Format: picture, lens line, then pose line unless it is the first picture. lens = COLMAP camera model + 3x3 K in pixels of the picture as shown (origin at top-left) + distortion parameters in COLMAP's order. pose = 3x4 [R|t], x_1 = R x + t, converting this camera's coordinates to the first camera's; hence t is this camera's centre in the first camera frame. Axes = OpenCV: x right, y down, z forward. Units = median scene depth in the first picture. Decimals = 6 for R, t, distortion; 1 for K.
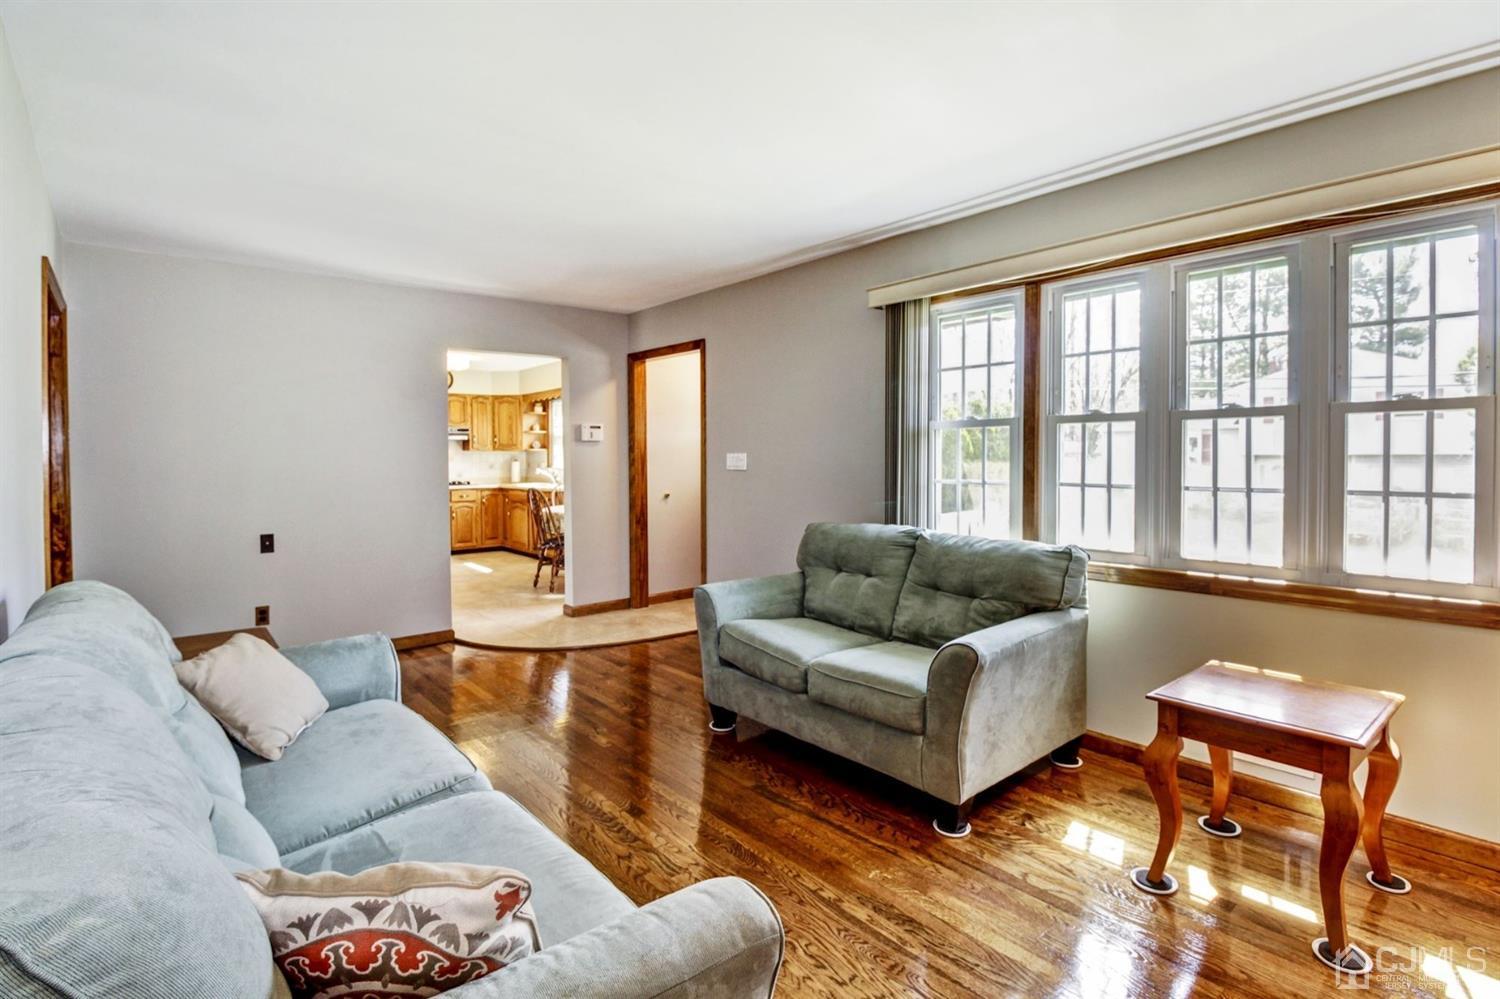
lens RADIAL K [[732.7, 0, 720.2], [0, 732.7, 466.7], [0, 0, 1]] dist [-0.005279, -0.001274]
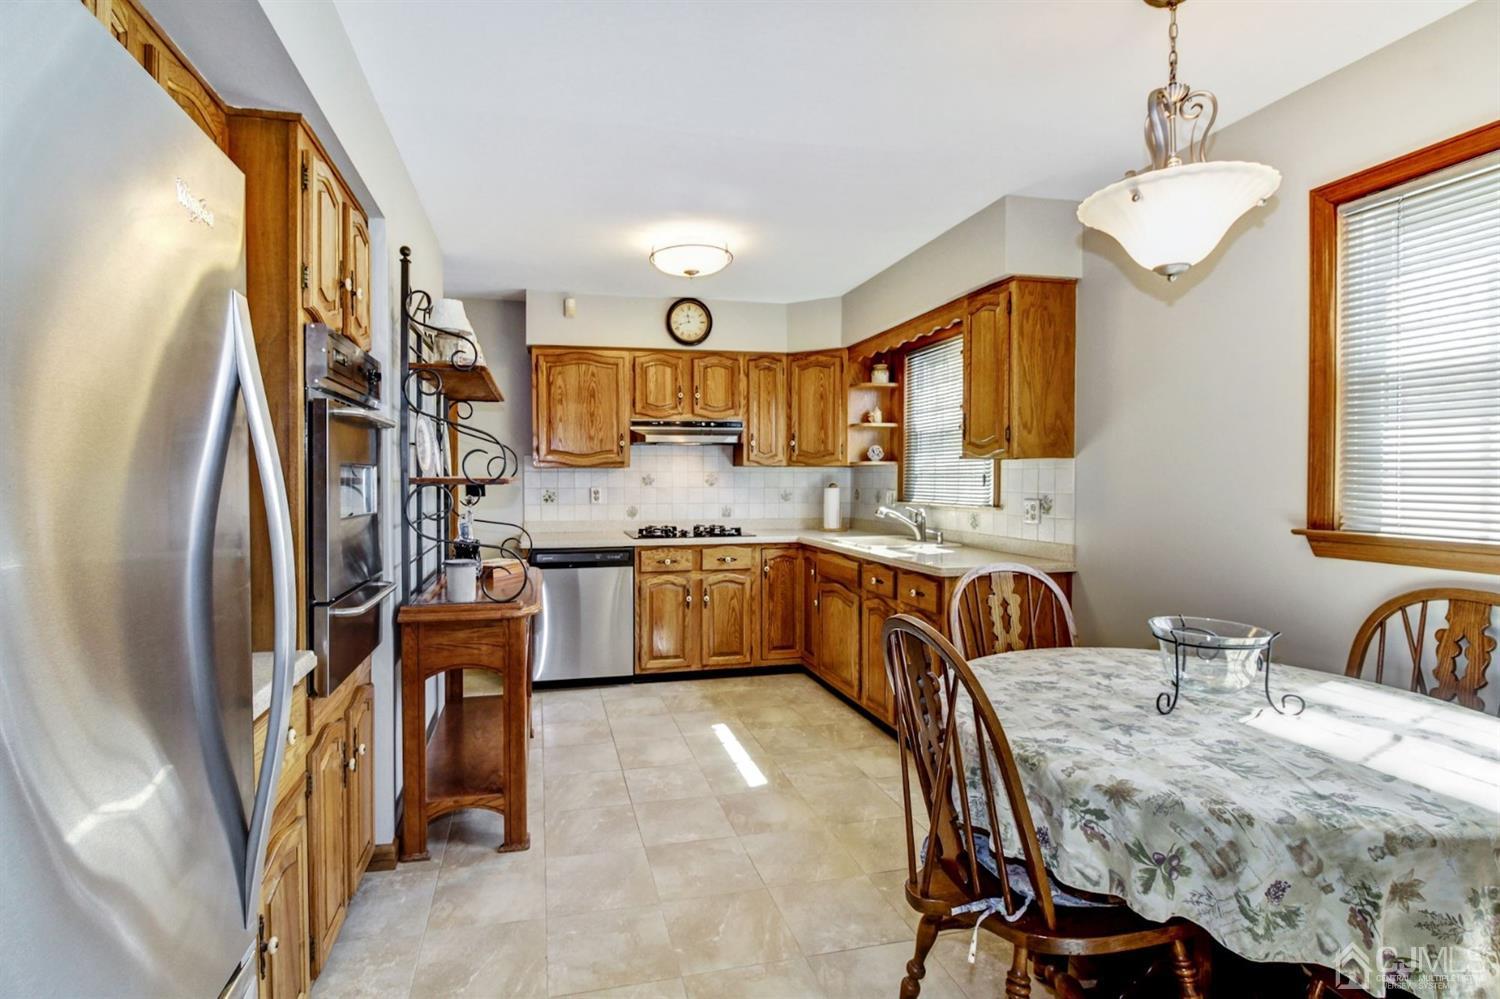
lens RADIAL K [[732.7, 0, 748.8], [0, 732.7, 490.9], [0, 0, 1]] dist [-0.005279, -0.001274]
pose [[0.928208, 0.013523, -0.371815, -0.151895], [-0.011652, 0.999906, 0.007277, -0.008222], [0.371879, -0.002422, 0.928278, 0.536282]]
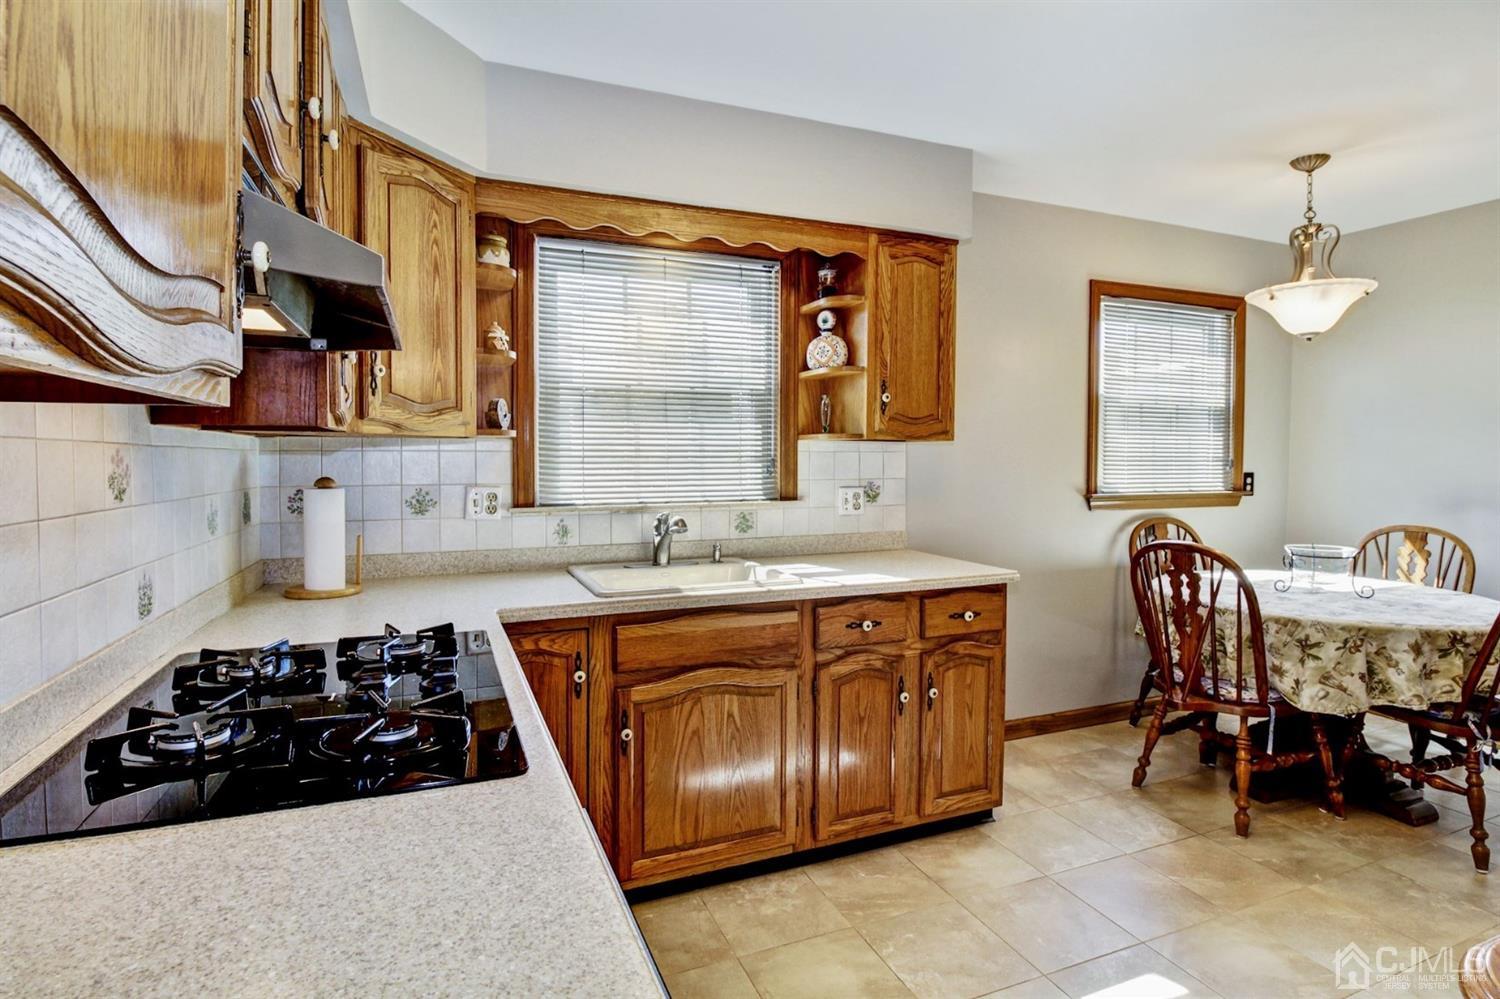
lens RADIAL K [[732.7, 0, 725.8], [0, 732.7, 466.8], [0, 0, 1]] dist [-0.005279, -0.001274]
pose [[0.286230, -0.013497, 0.958066, -0.444647], [0.007441, 0.999902, 0.011863, -0.015297], [-0.958132, 0.003734, 0.286302, 0.853227]]
